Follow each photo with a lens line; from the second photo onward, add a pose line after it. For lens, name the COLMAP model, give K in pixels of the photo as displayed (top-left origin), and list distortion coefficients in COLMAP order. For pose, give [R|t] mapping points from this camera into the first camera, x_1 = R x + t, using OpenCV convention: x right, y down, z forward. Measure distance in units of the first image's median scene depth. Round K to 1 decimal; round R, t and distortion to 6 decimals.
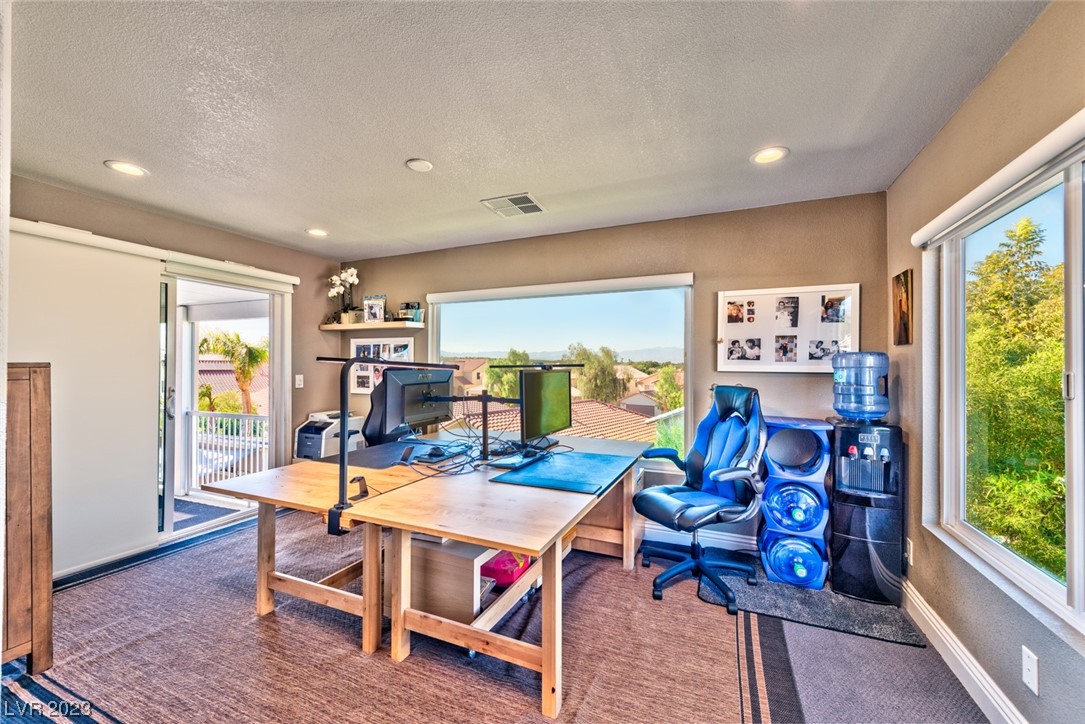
lens RADIAL K [[430.0, 0, 540.3], [0, 430.0, 365.7], [0, 0, 1]] dist [0.006603, -0.001935]
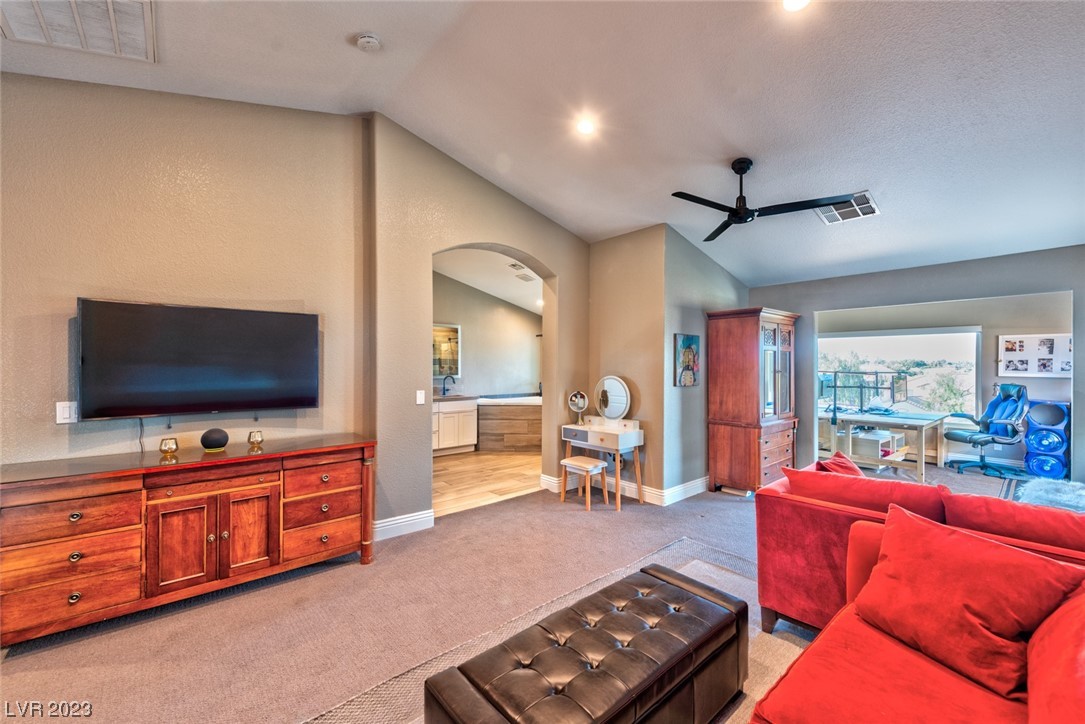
lens RADIAL K [[430.0, 0, 541.8], [0, 430.0, 365.4], [0, 0, 1]] dist [0.006603, -0.001935]
pose [[0.897000, -0.000462, -0.442031, -0.612867], [0.000378, 1.000000, -0.000280, -0.038065], [0.442031, 0.000084, 0.897000, -1.766477]]
